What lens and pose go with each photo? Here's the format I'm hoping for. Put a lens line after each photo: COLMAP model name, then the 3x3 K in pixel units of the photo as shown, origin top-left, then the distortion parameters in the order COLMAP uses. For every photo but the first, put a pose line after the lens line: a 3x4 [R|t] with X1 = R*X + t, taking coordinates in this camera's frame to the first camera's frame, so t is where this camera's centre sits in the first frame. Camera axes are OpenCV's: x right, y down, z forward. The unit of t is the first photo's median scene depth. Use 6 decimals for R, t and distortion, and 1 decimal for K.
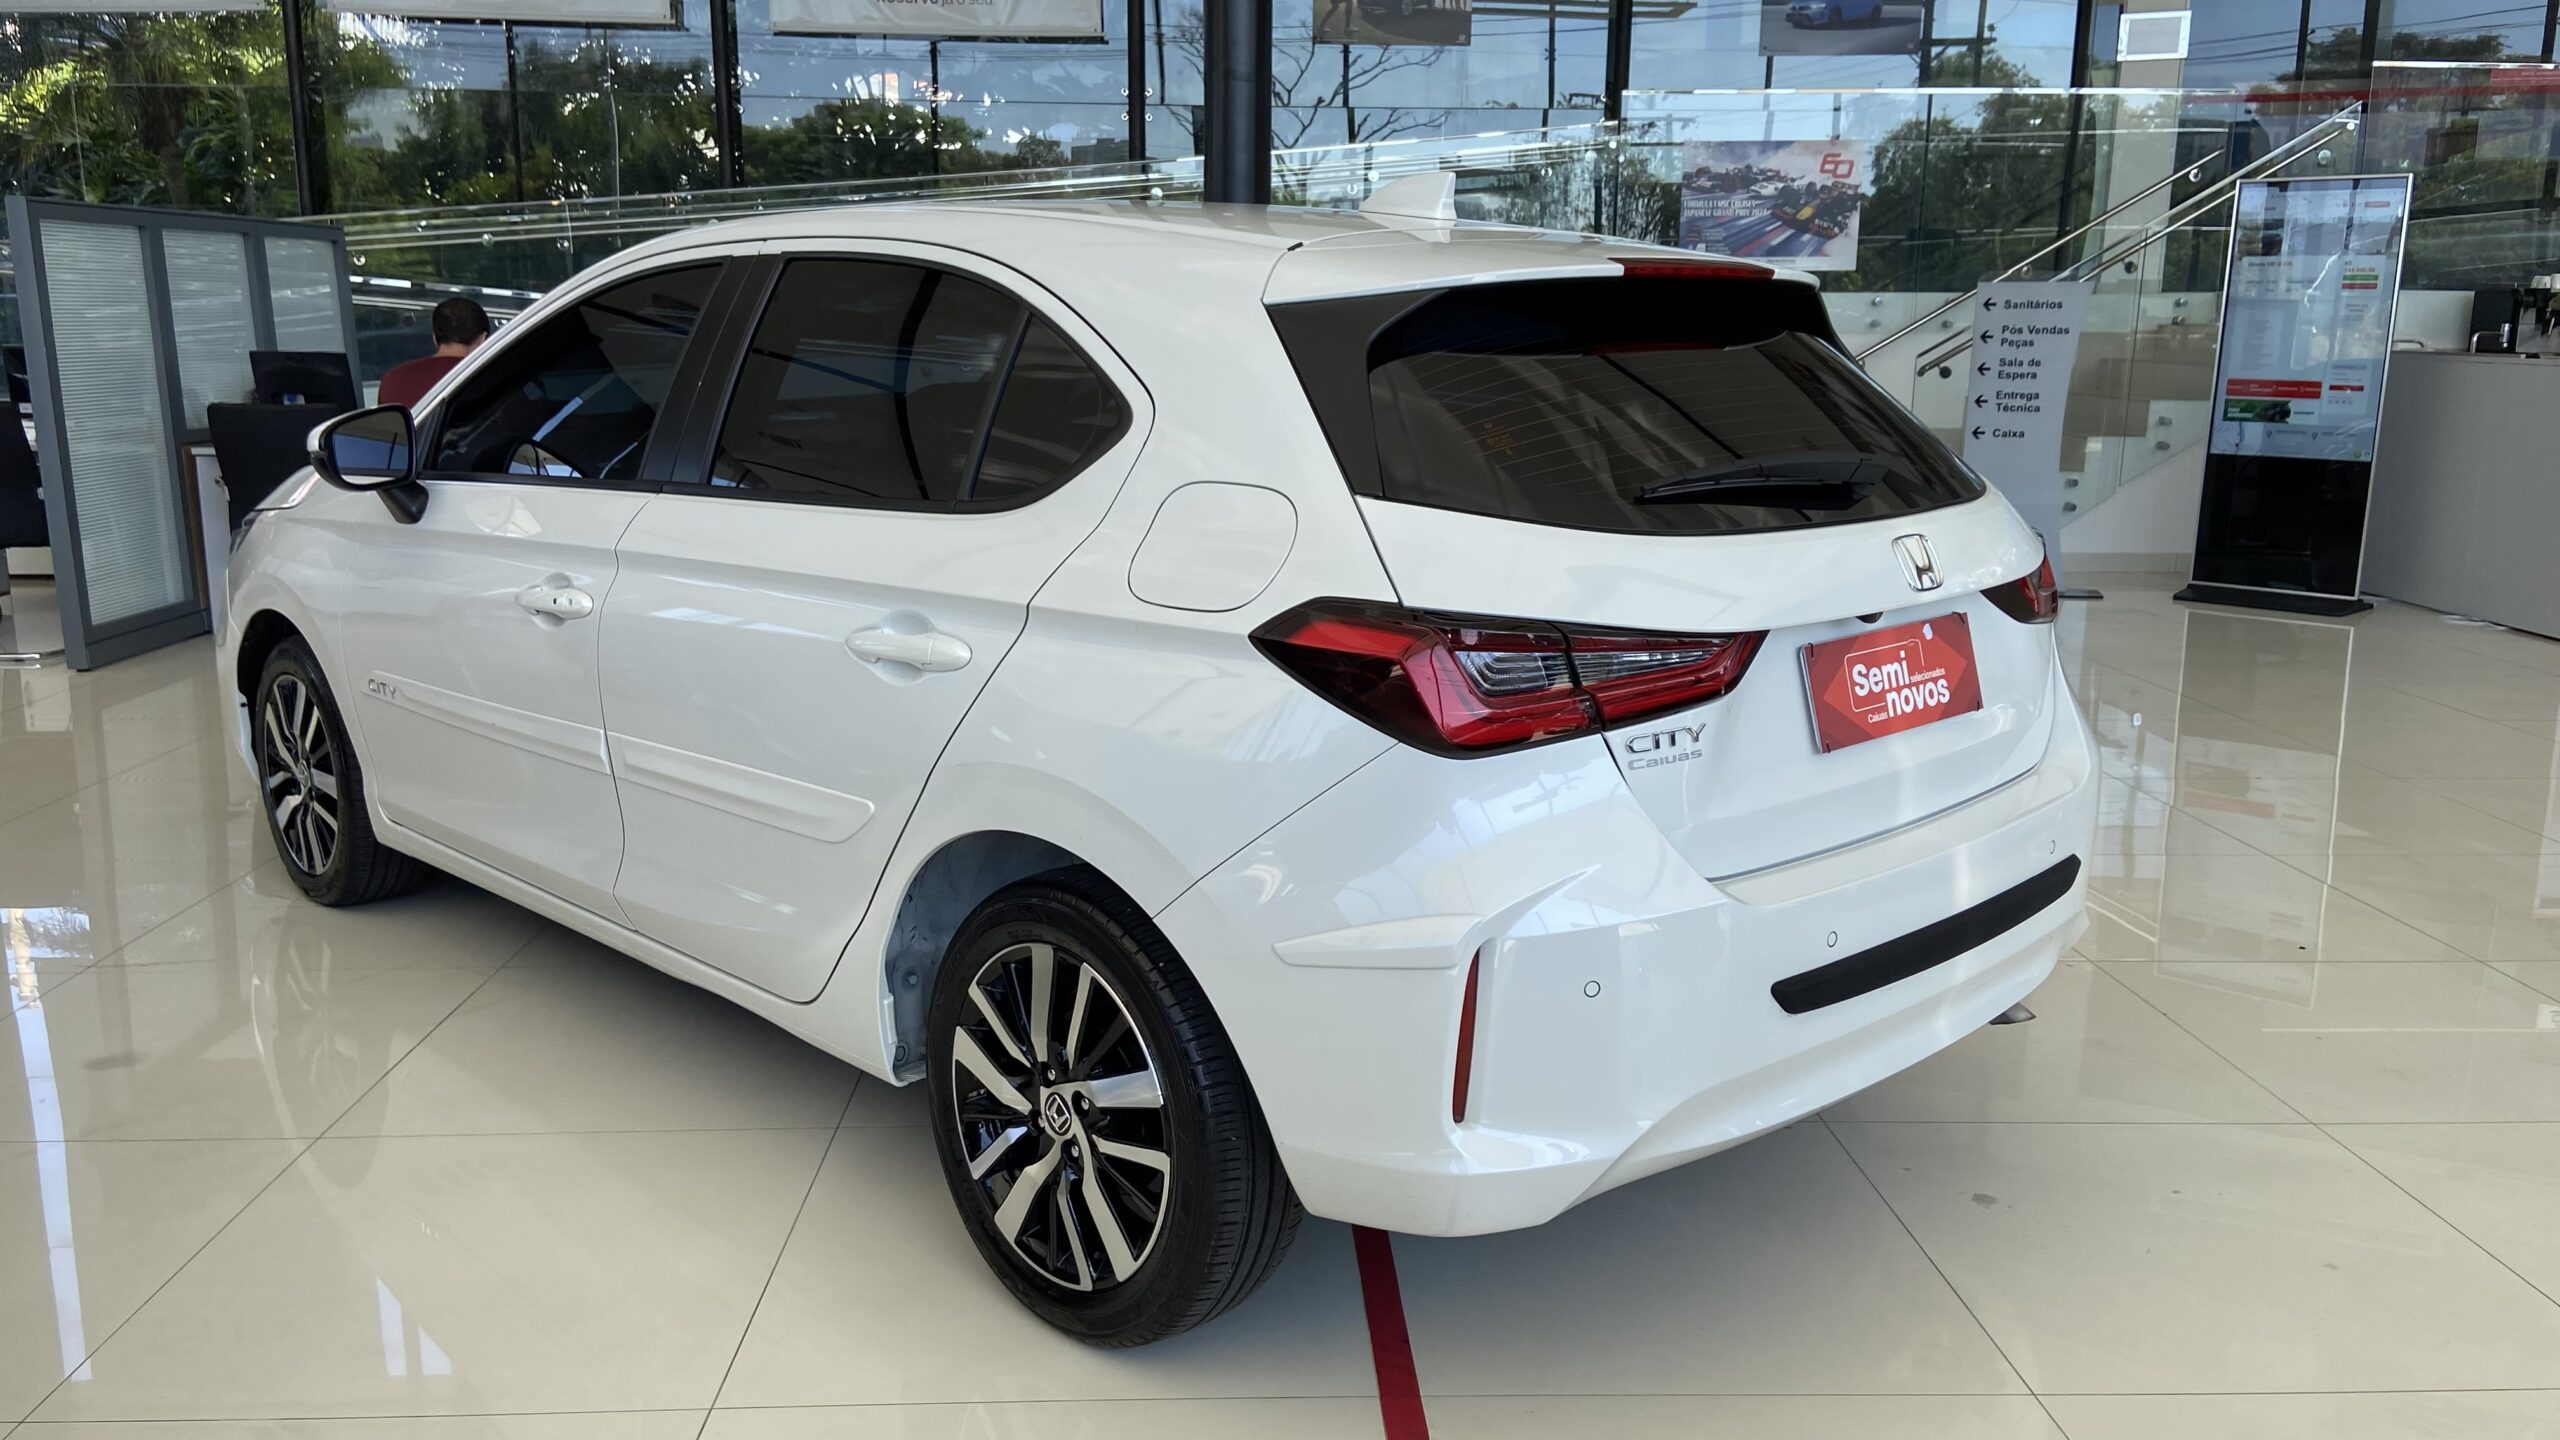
lens RADIAL K [[1994.7, 0, 1256.9], [0, 1994.7, 717.6], [0, 0, 1]] dist [0.073700, -0.007760]
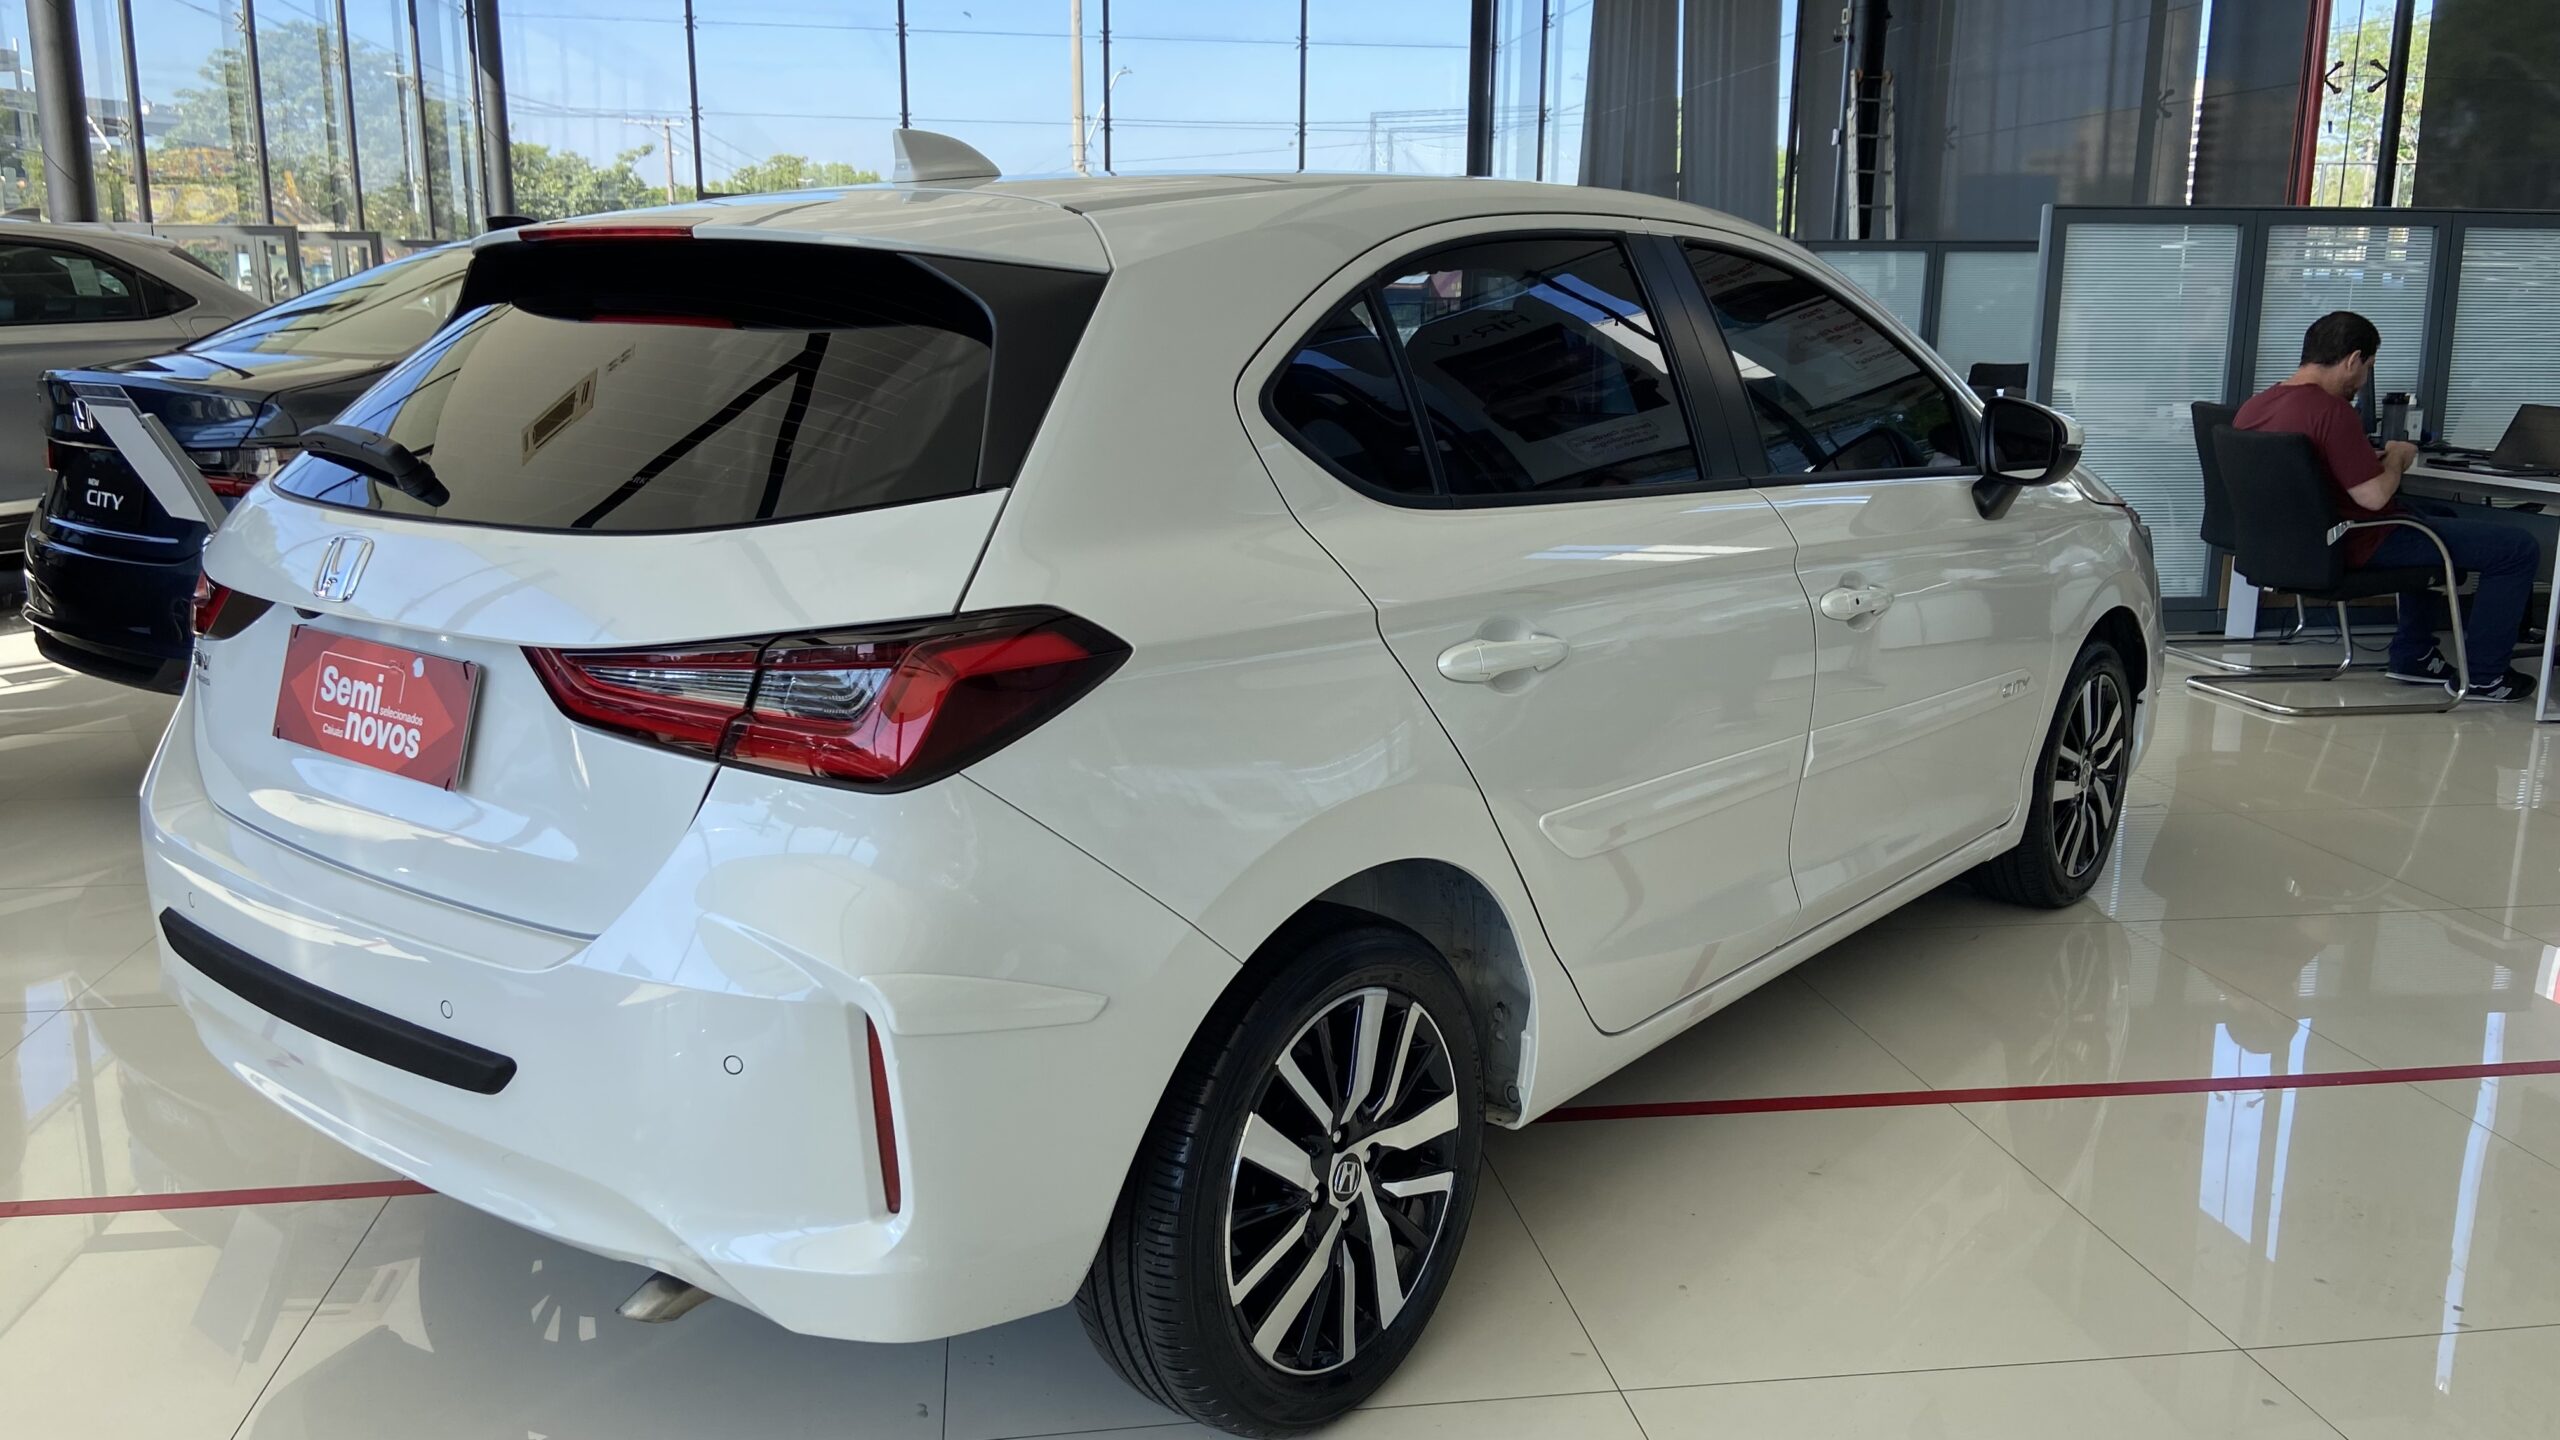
lens RADIAL K [[1994.7, 0, 1256.9], [0, 1994.7, 717.6], [0, 0, 1]] dist [0.073700, -0.007760]
pose [[0.093769, 0.194724, -0.976366, 1.208126], [-0.211328, 0.962232, 0.171609, -0.243092], [0.972907, 0.190242, 0.131378, 1.272362]]
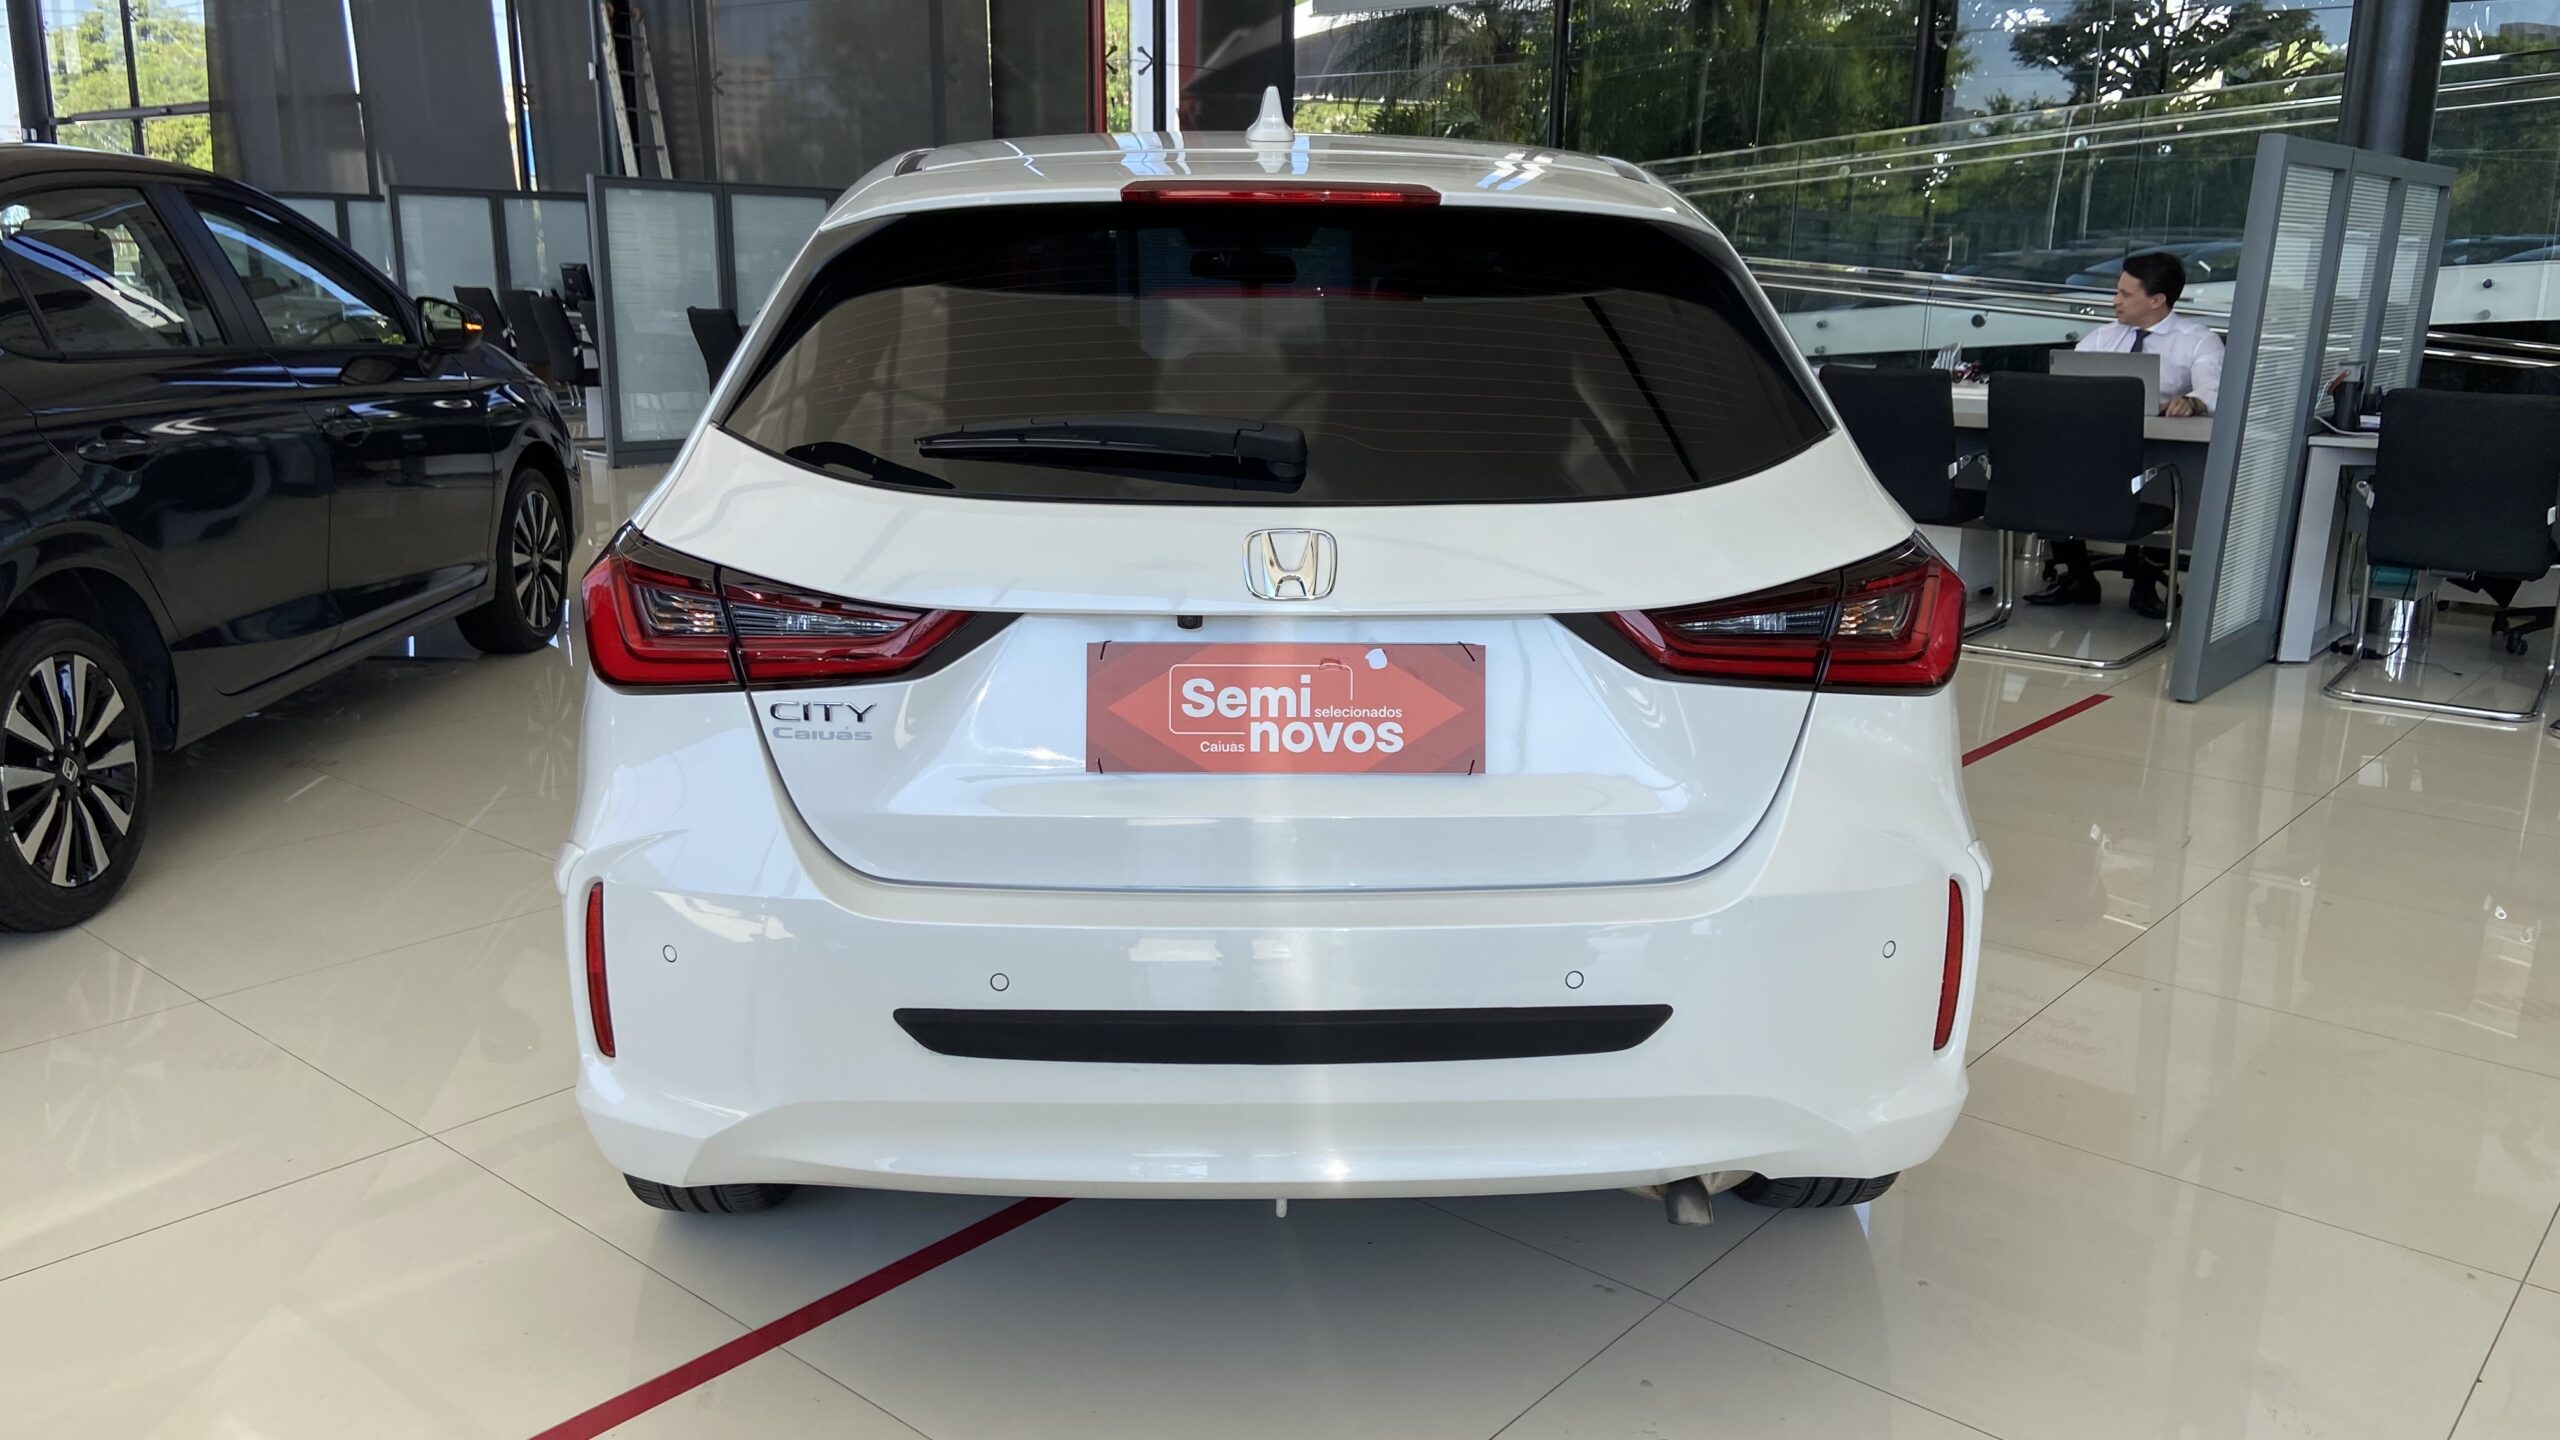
lens RADIAL K [[1994.7, 0, 1256.9], [0, 1994.7, 717.6], [0, 0, 1]] dist [0.073700, -0.007760]
pose [[0.721984, 0.154596, -0.674418, 0.855461], [-0.143660, 0.986972, 0.072450, -0.072044], [0.676832, 0.044579, 0.734787, 0.418156]]
